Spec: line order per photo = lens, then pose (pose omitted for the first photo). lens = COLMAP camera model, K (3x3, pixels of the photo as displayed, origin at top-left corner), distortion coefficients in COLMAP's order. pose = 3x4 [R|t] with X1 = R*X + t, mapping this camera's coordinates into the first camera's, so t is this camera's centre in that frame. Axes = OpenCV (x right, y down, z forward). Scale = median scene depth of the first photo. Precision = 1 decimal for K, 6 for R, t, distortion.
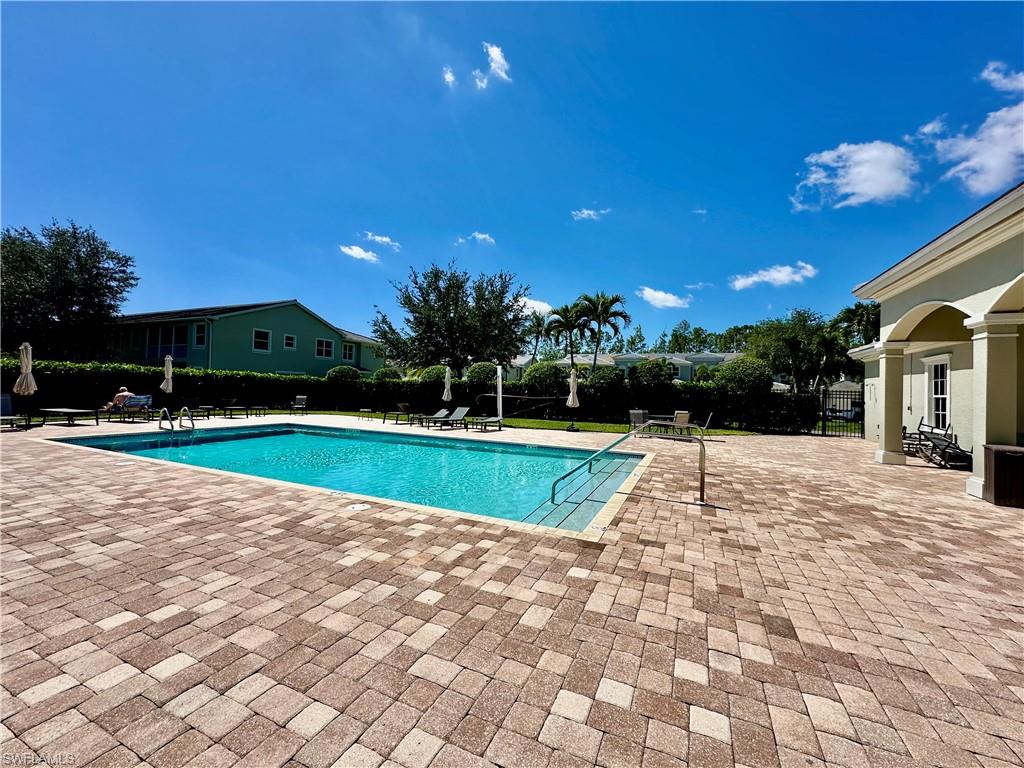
lens RADIAL K [[409.5, 0, 512.0], [0, 409.5, 384.0], [0, 0, 1]] dist [-0.002781, 0.000156]
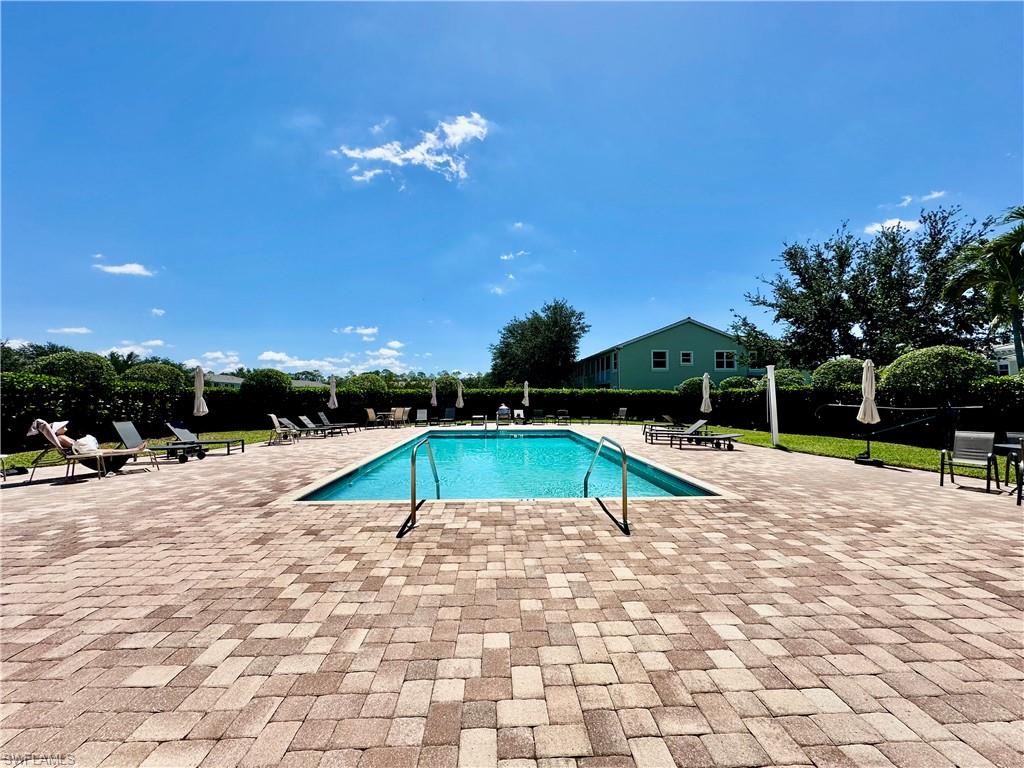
lens RADIAL K [[409.5, 0, 512.0], [0, 409.5, 384.0], [0, 0, 1]] dist [-0.002781, 0.000156]
pose [[0.448228, -0.059313, -0.891949, 1.716650], [0.029022, 0.998236, -0.051796, 0.058484], [0.893448, -0.002670, 0.449159, 1.024134]]
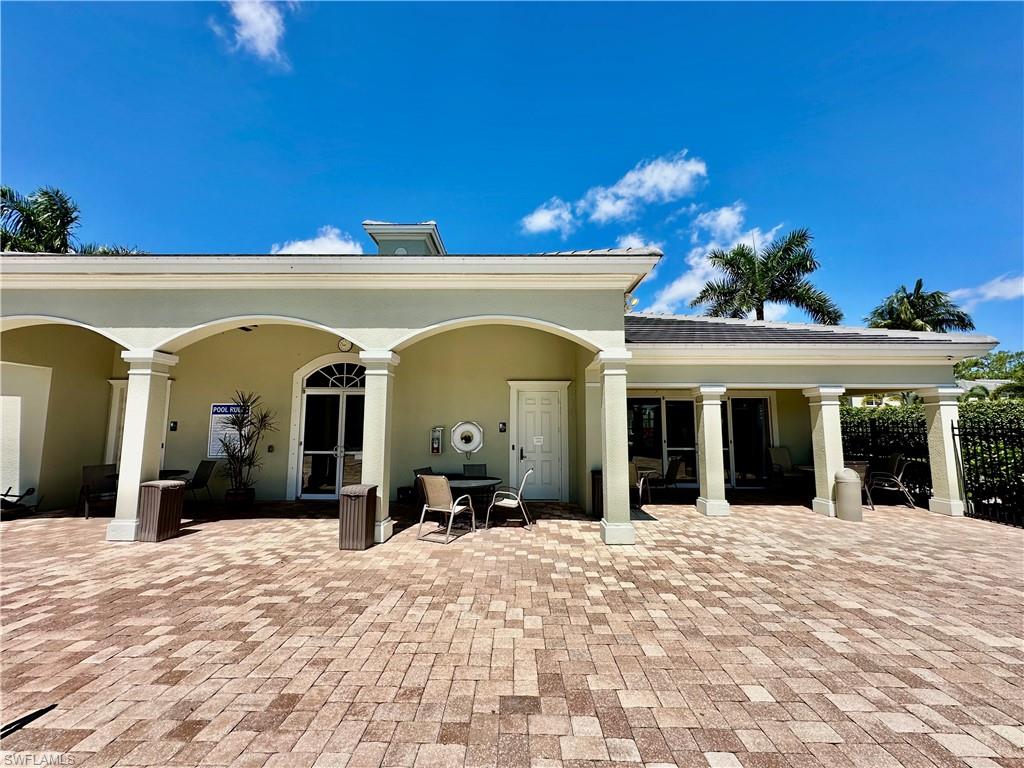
lens RADIAL K [[409.5, 0, 512.0], [0, 409.5, 384.0], [0, 0, 1]] dist [-0.002781, 0.000156]
pose [[-0.399515, 0.062835, 0.914571, -0.167016], [-0.028616, 0.996307, -0.080951, -0.052572], [-0.916280, -0.058512, -0.396242, 0.884598]]
